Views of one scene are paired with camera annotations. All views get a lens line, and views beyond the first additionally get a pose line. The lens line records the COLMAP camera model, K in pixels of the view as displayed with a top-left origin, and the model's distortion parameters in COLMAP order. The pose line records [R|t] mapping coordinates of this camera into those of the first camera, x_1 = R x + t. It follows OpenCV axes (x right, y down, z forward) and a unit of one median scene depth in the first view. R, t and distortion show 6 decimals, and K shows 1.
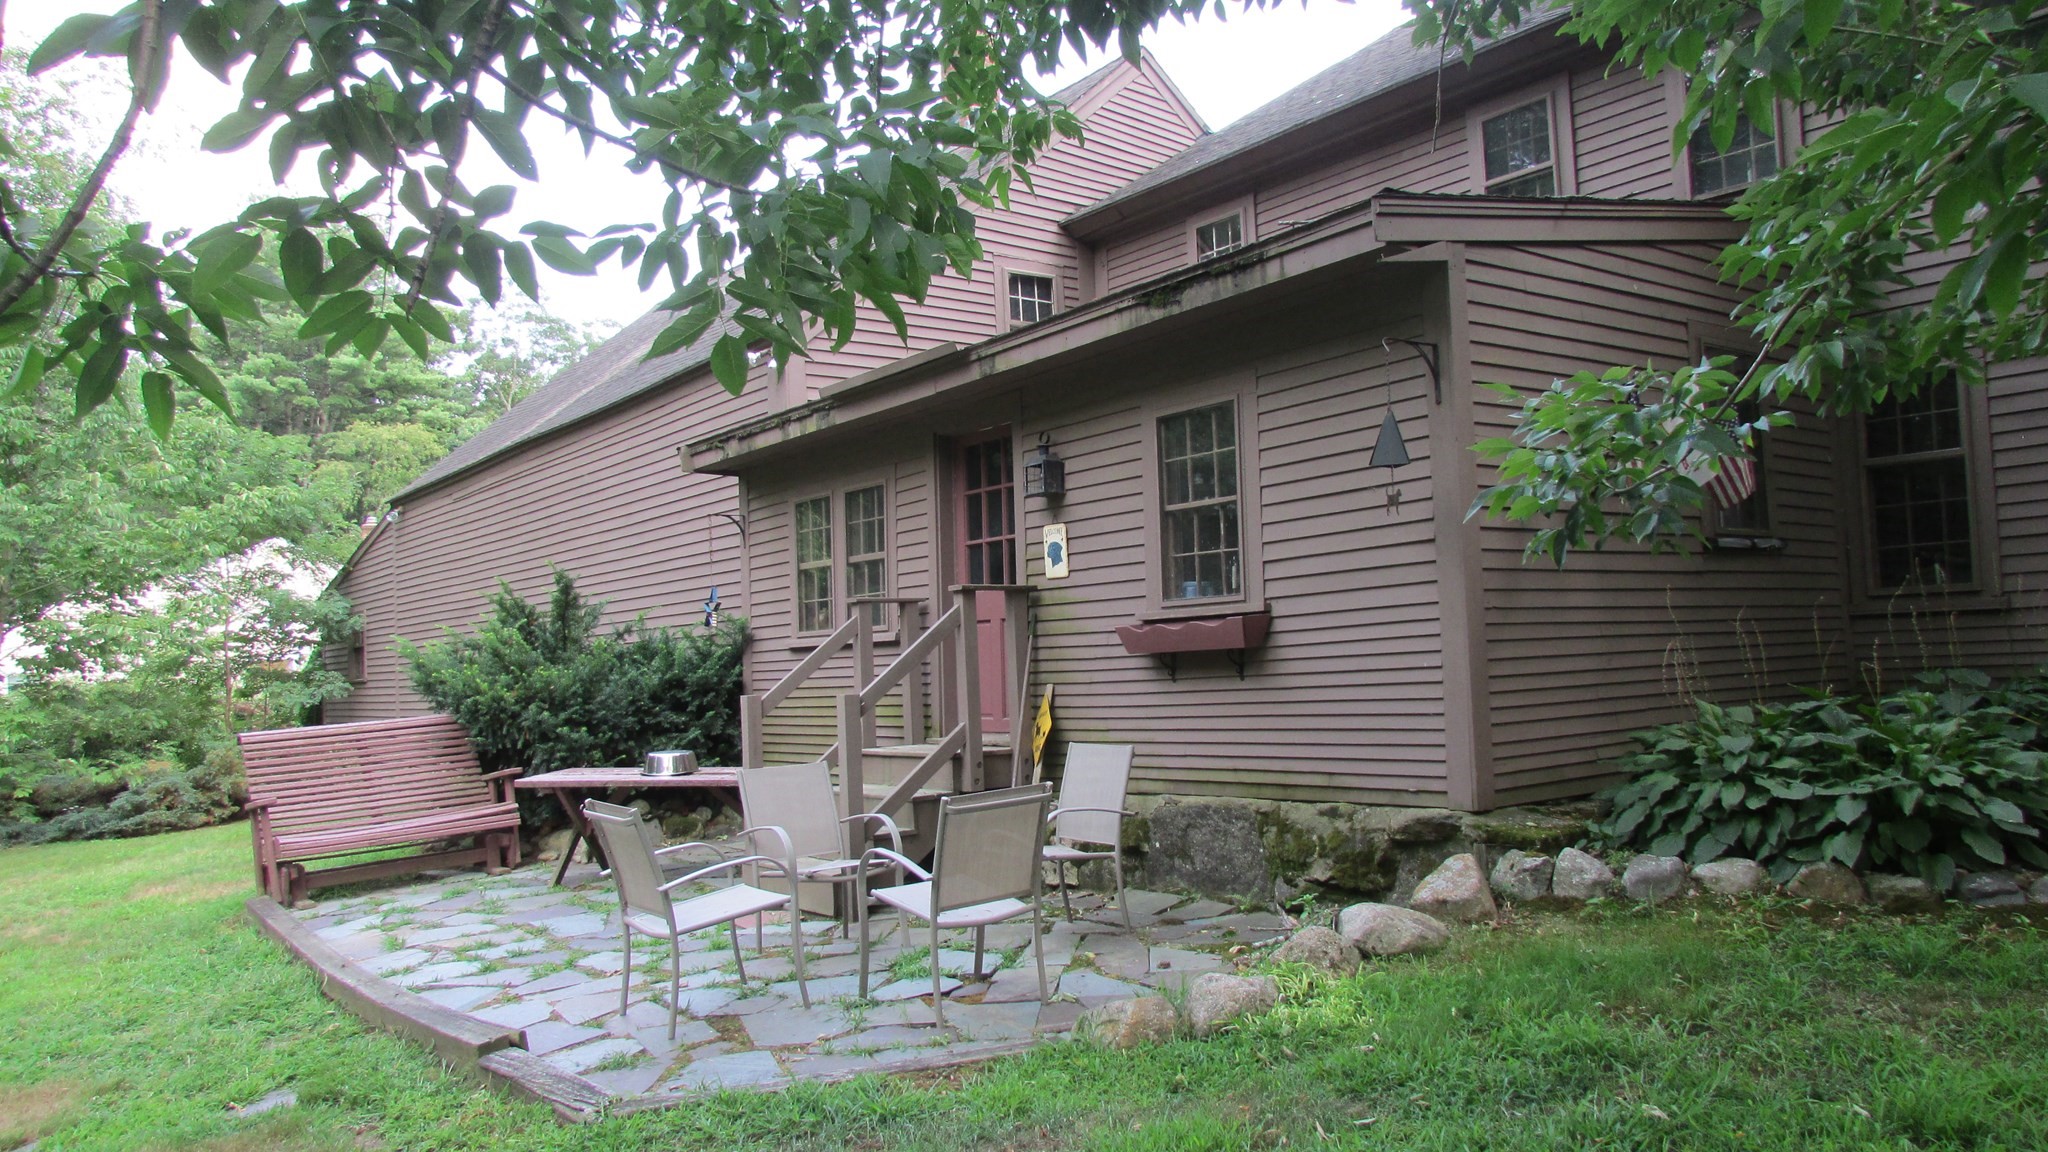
lens RADIAL K [[1490.4, 0, 1030.1], [0, 1490.4, 573.3], [0, 0, 1]] dist [-0.020035, 0.008893]
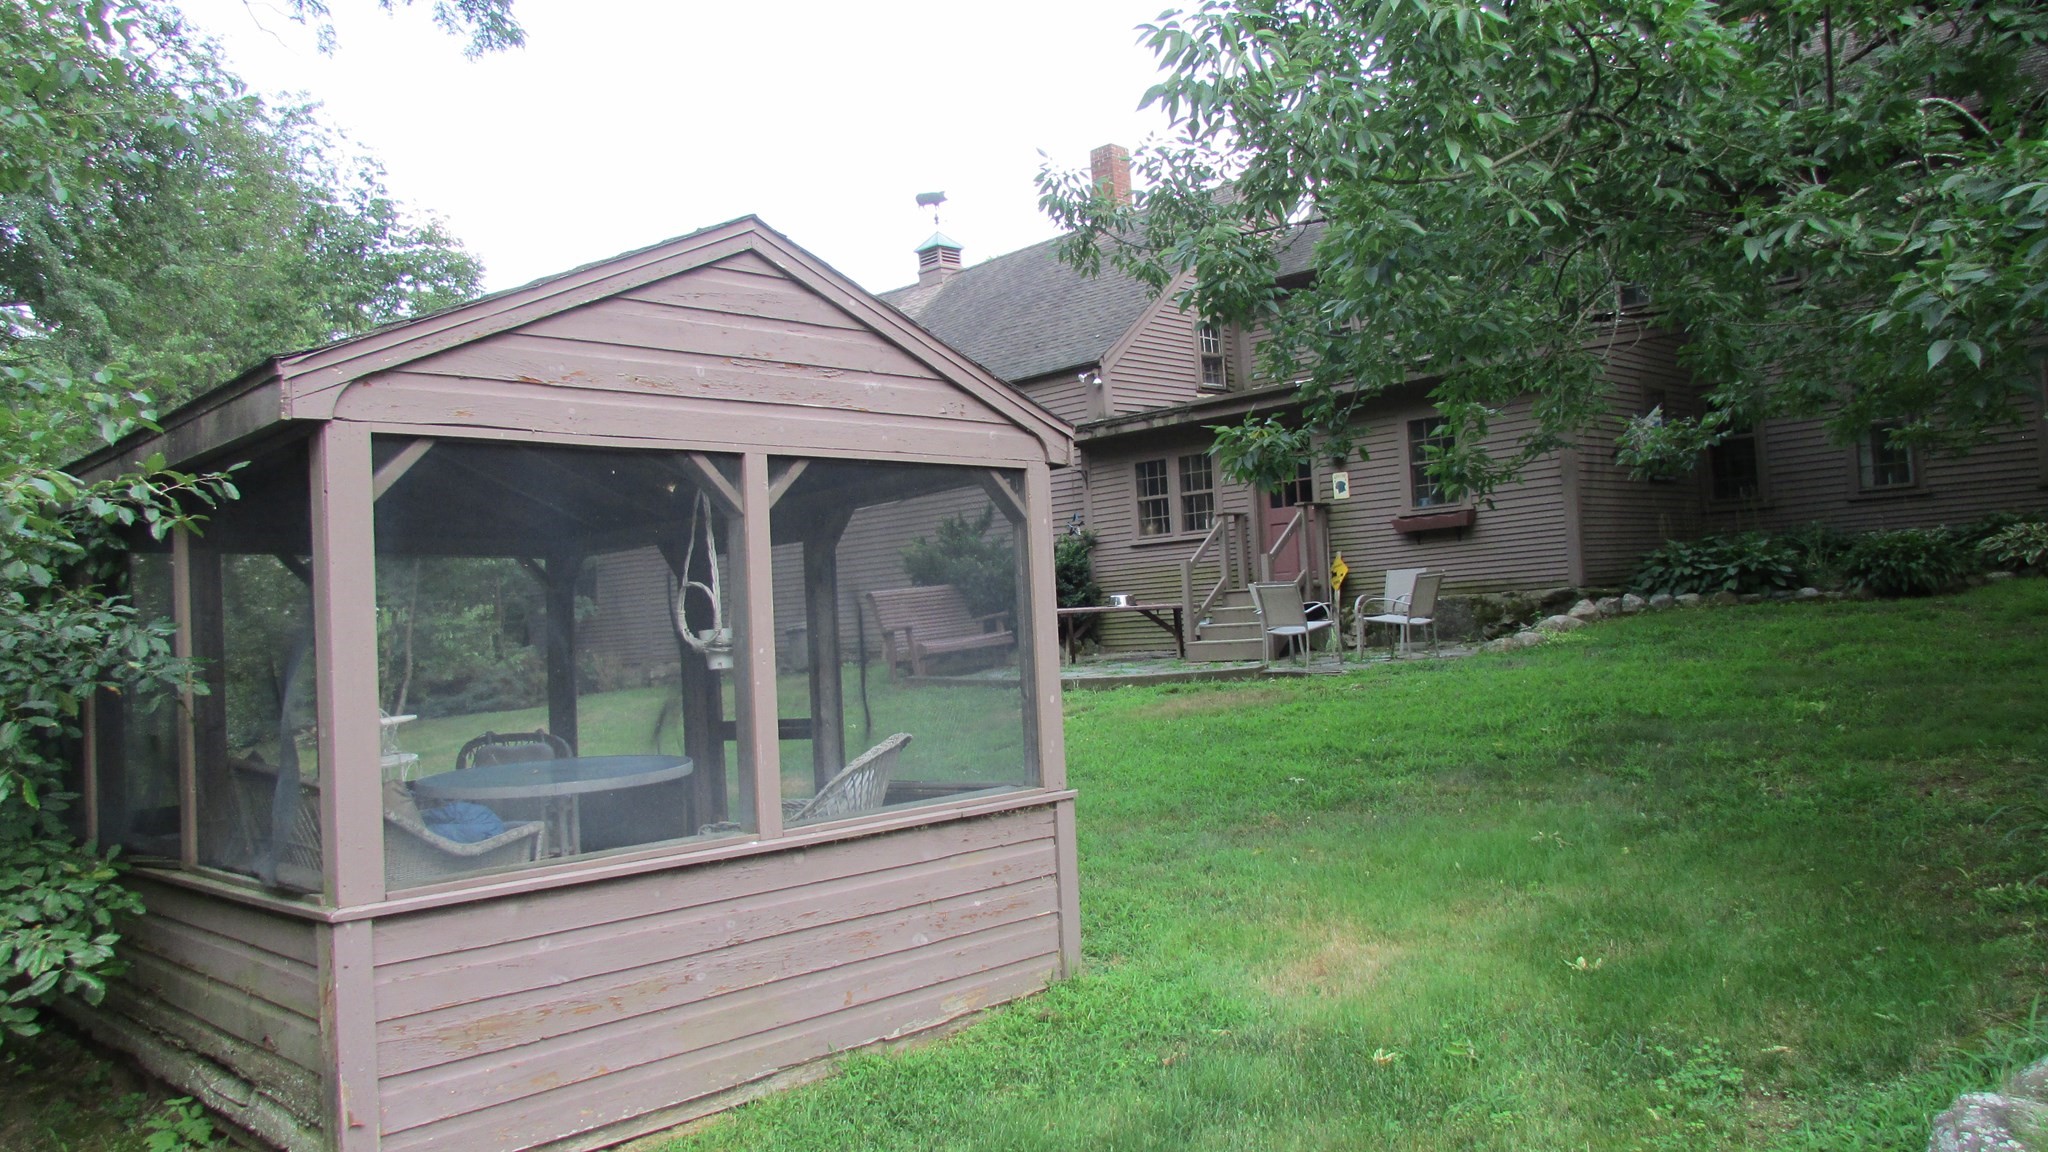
lens RADIAL K [[1490.4, 0, 1029.5], [0, 1490.4, 565.9], [0, 0, 1]] dist [-0.020035, 0.008893]
pose [[0.988906, -0.014409, 0.147842, -0.944372], [0.011820, 0.999761, 0.018378, 0.069967], [-0.148071, -0.016426, 0.988840, -1.261880]]
